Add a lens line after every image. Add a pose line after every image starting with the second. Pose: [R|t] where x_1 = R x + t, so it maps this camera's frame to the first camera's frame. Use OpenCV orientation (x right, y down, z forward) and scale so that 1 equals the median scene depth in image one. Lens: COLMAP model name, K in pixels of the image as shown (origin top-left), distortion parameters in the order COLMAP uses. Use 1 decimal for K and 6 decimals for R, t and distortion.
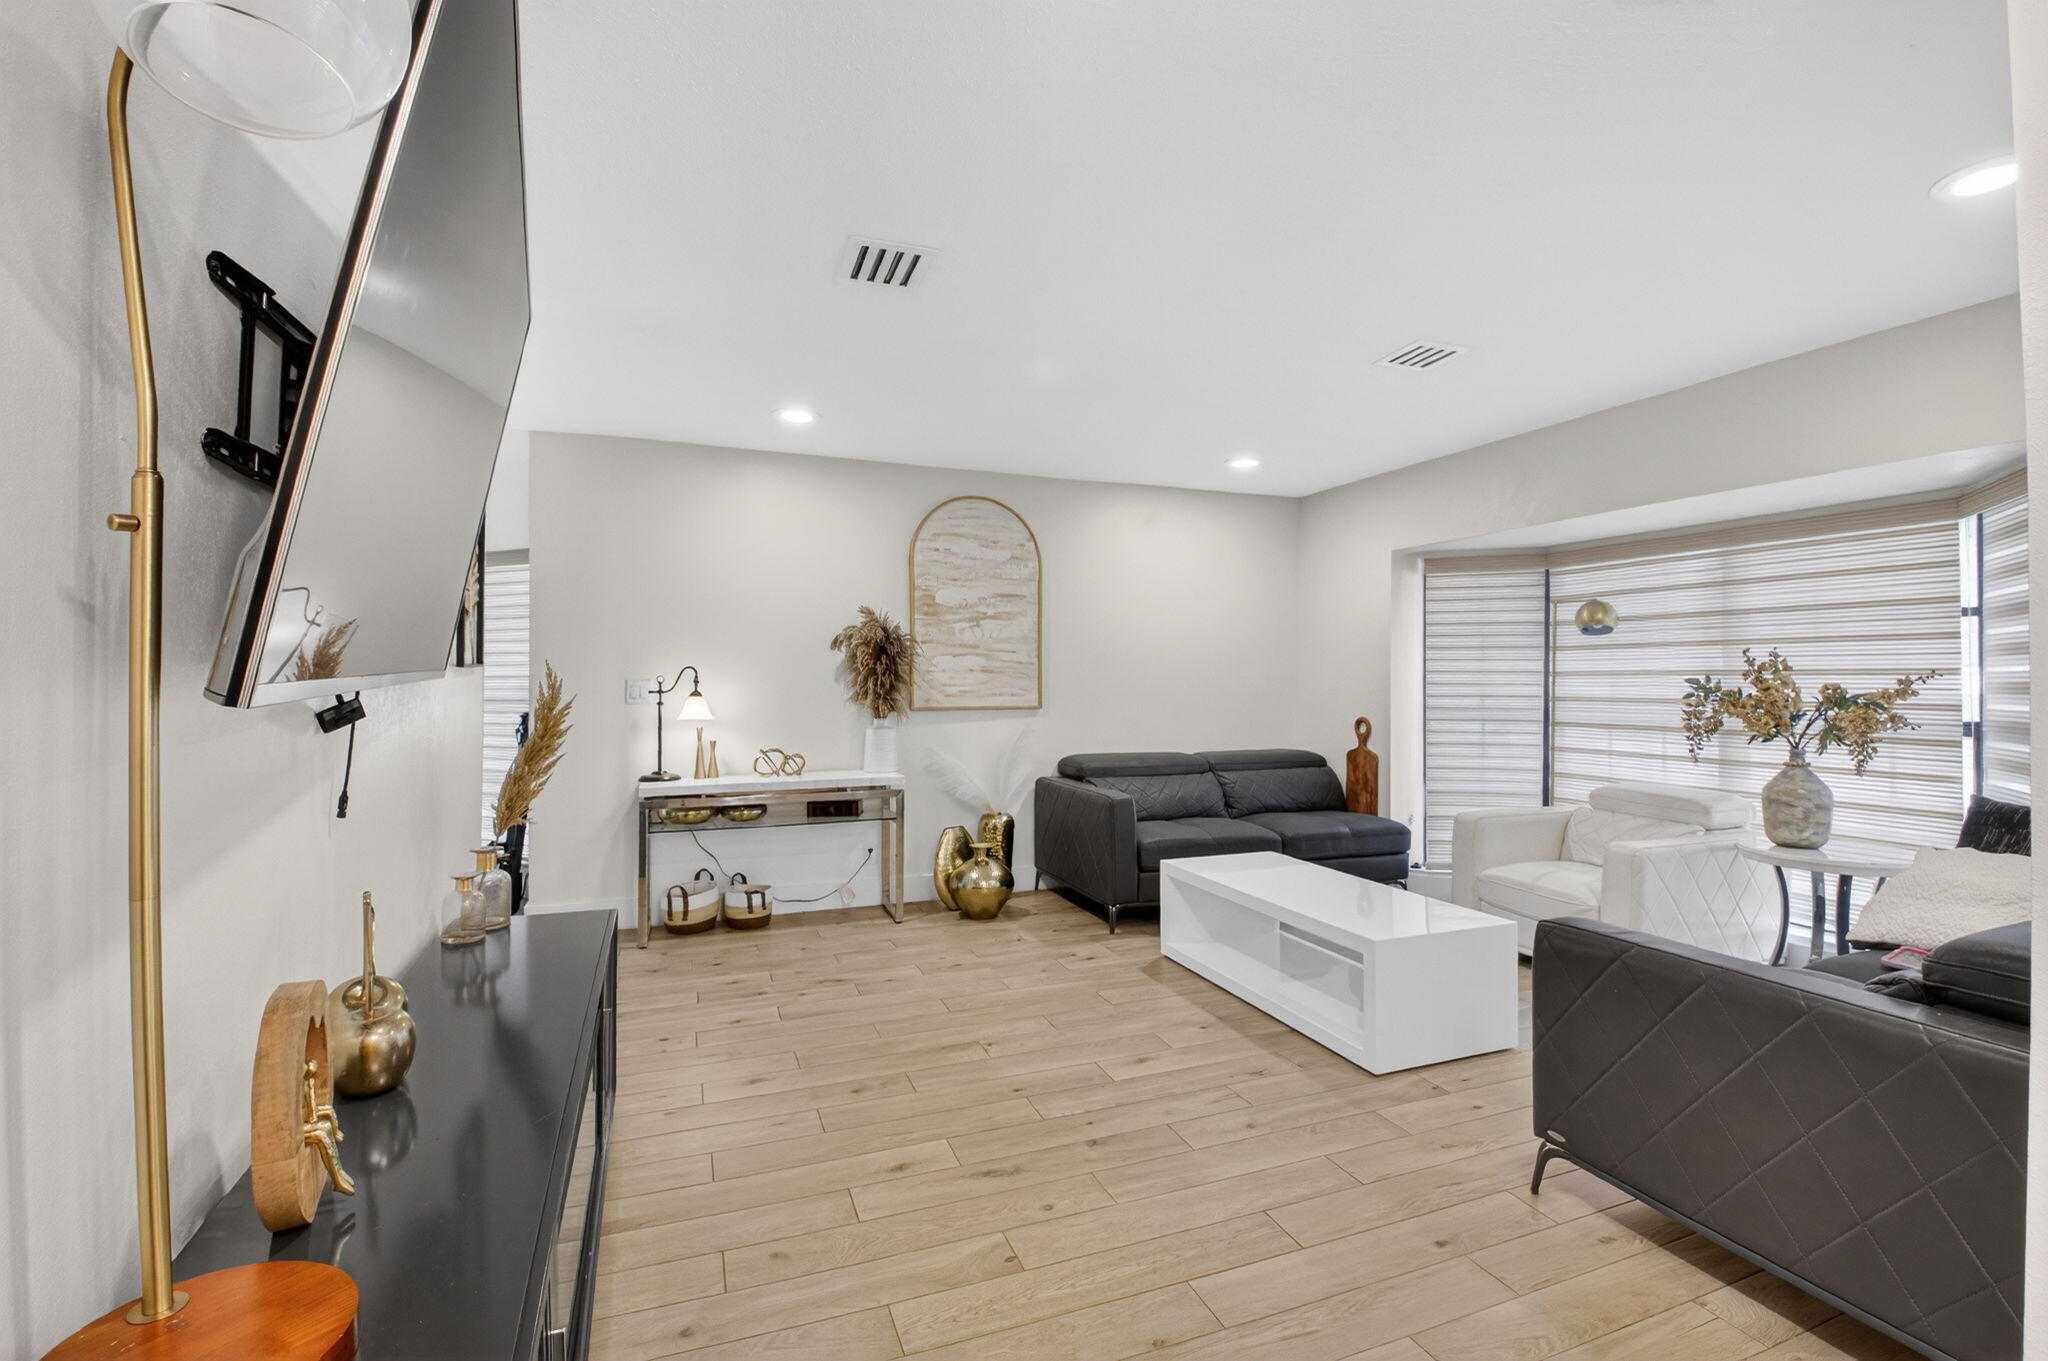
lens RADIAL K [[798.6, 0, 933.6], [0, 798.6, 674.6], [0, 0, 1]] dist [-0.001365, -0.000135]
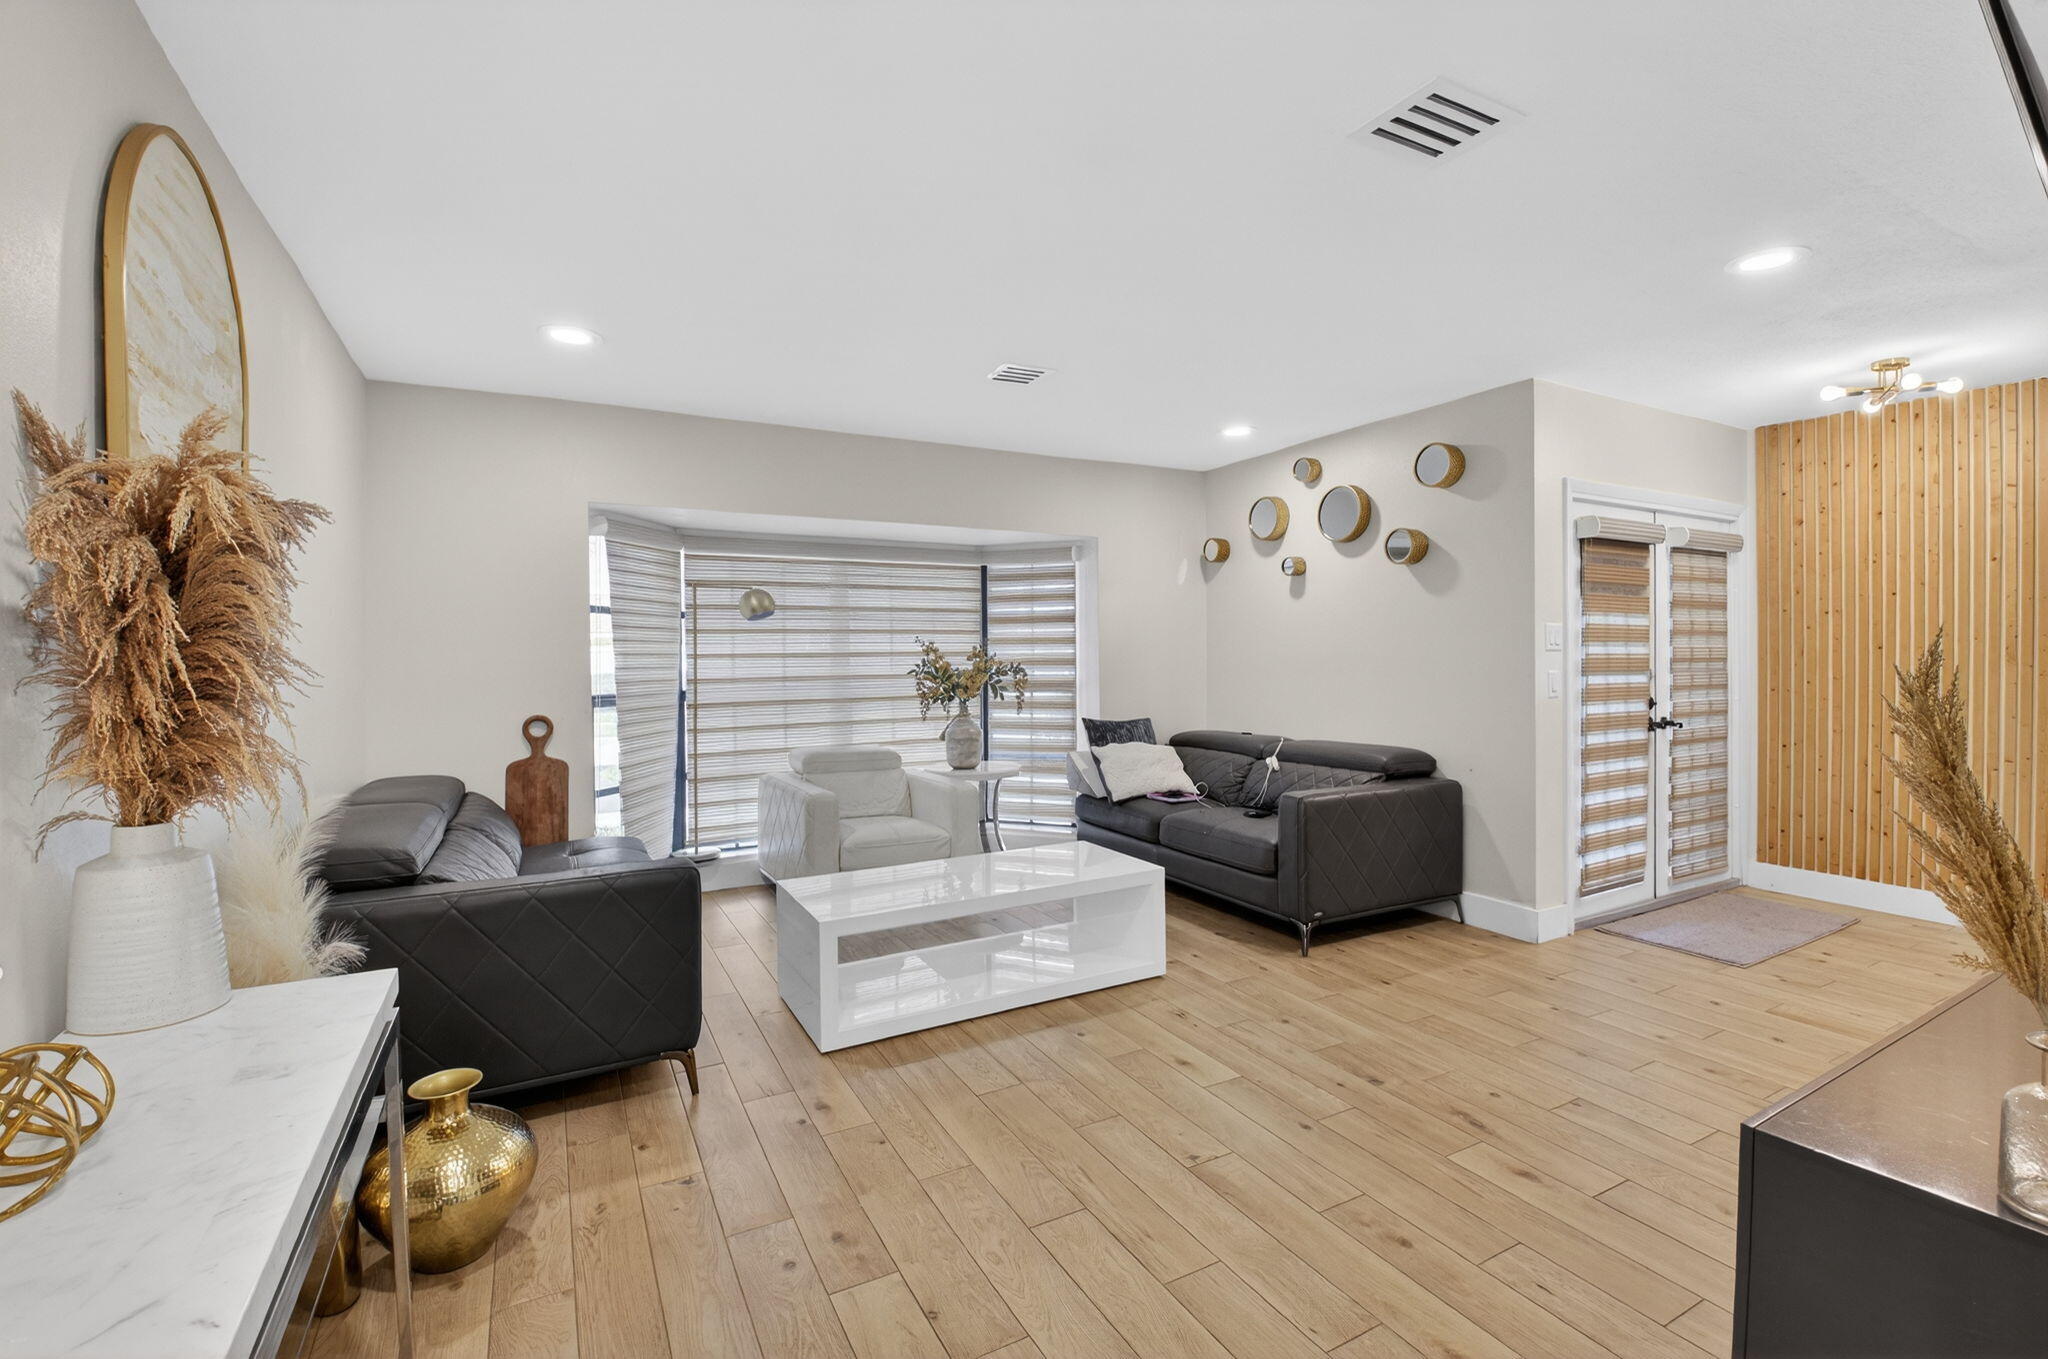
lens RADIAL K [[901.3, 0, 1055.5], [0, 901.3, 673.2], [0, 0, 1]] dist [0.017709, -0.028935]
pose [[-0.176595, -0.019239, 0.984096, -0.570688], [0.003847, 0.999788, 0.020236, -0.001390], [-0.984276, 0.007360, -0.176484, 1.004206]]
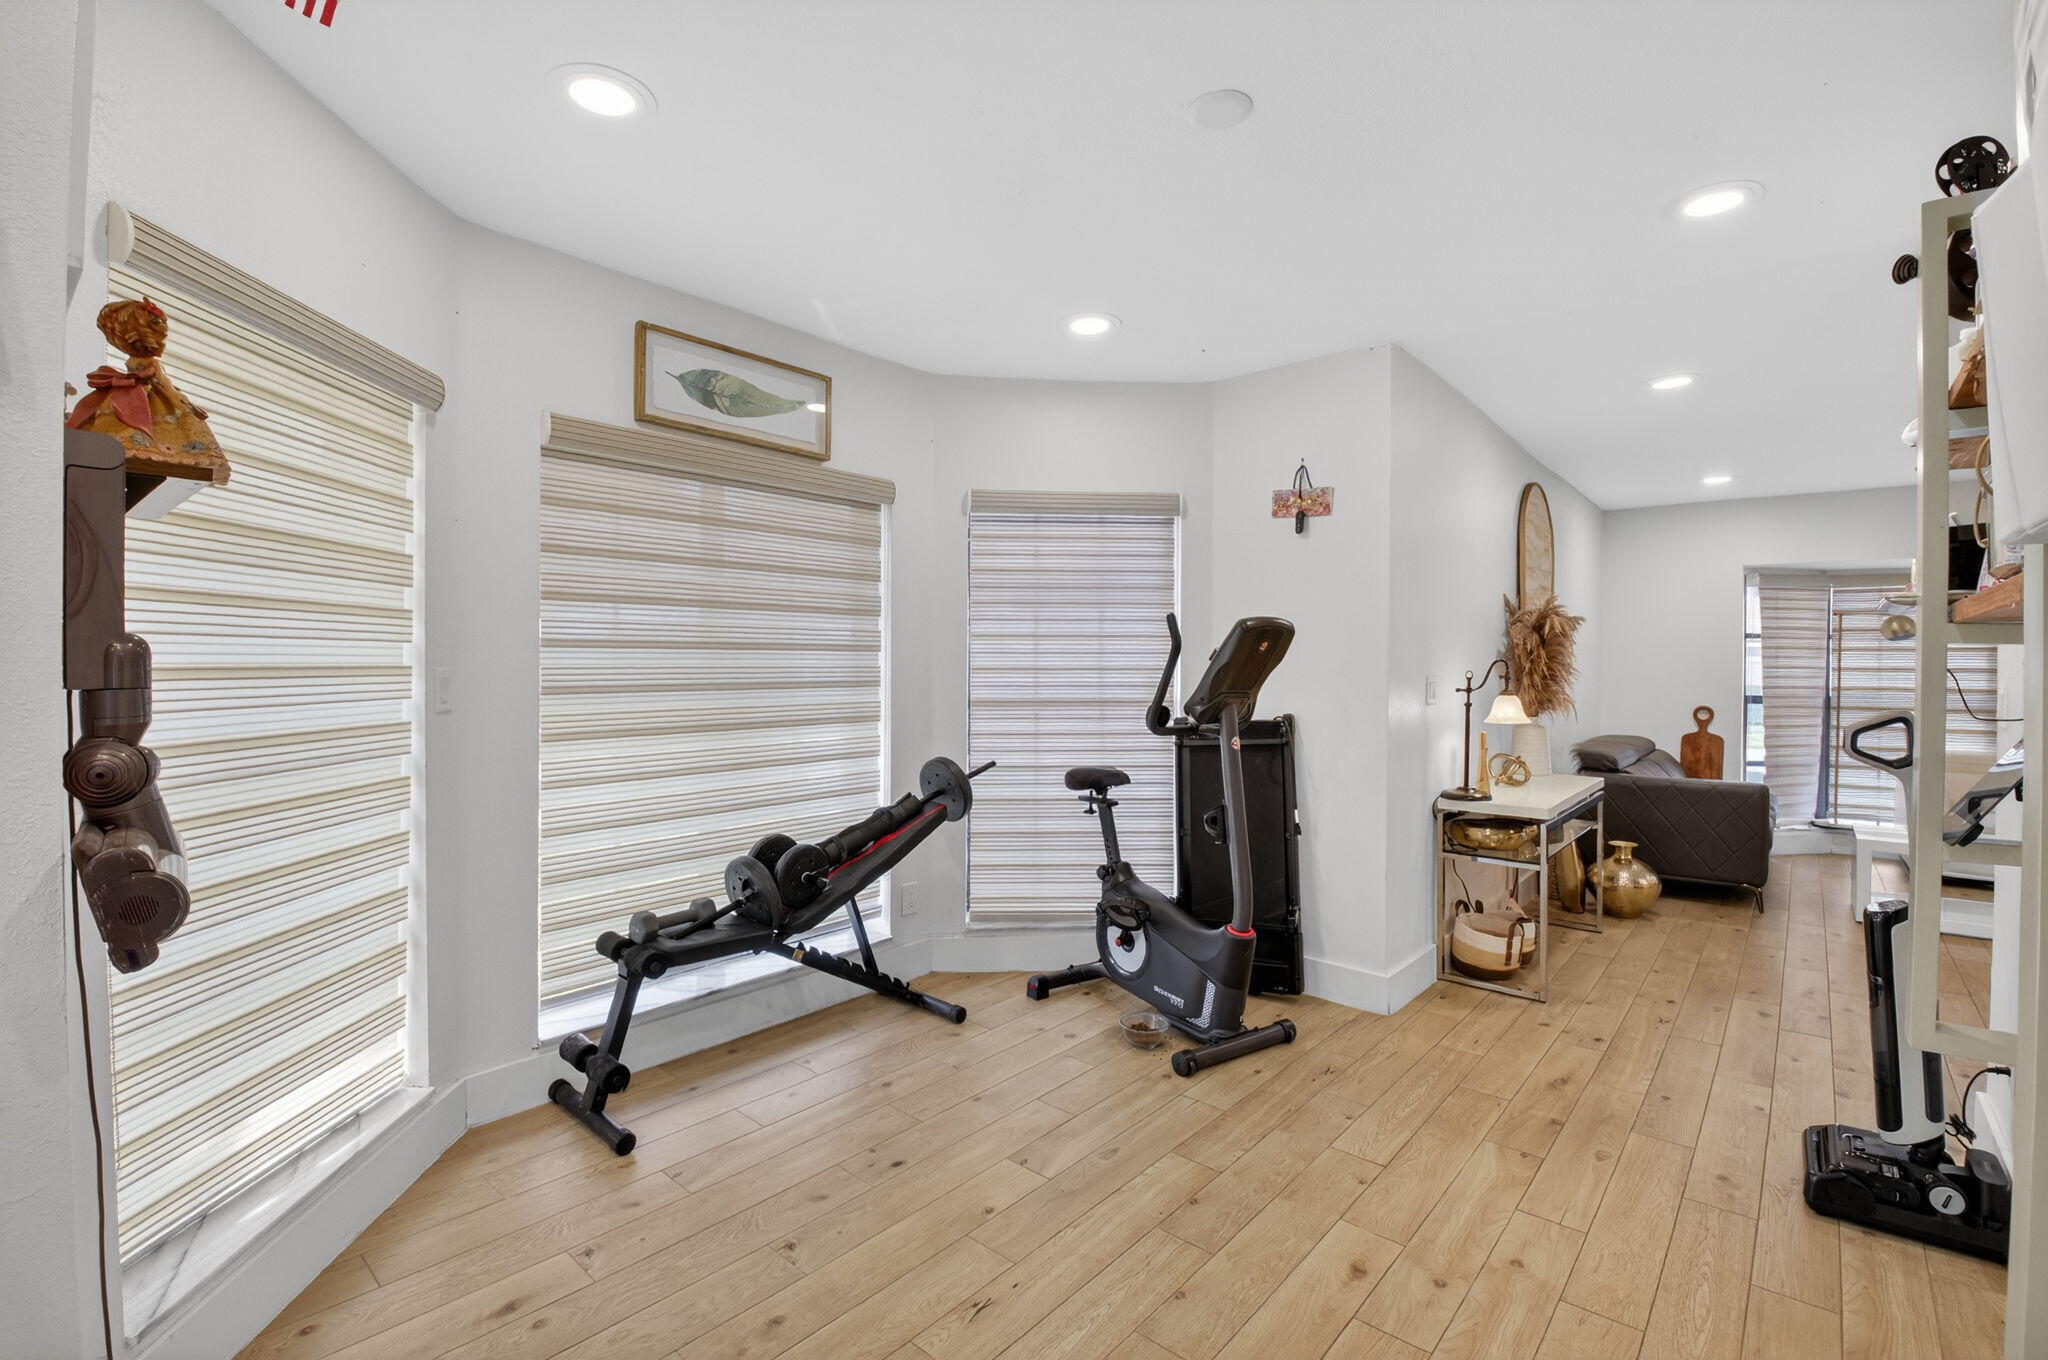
lens RADIAL K [[906.0, 0, 1032.7], [0, 906.0, 670.7], [0, 0, 1]] dist [0.019650, -0.030681]
pose [[0.863156, 0.001529, 0.504936, -1.469384], [-0.007544, 0.999923, 0.009867, -0.004823], [-0.504882, -0.012326, 0.863101, 0.523038]]
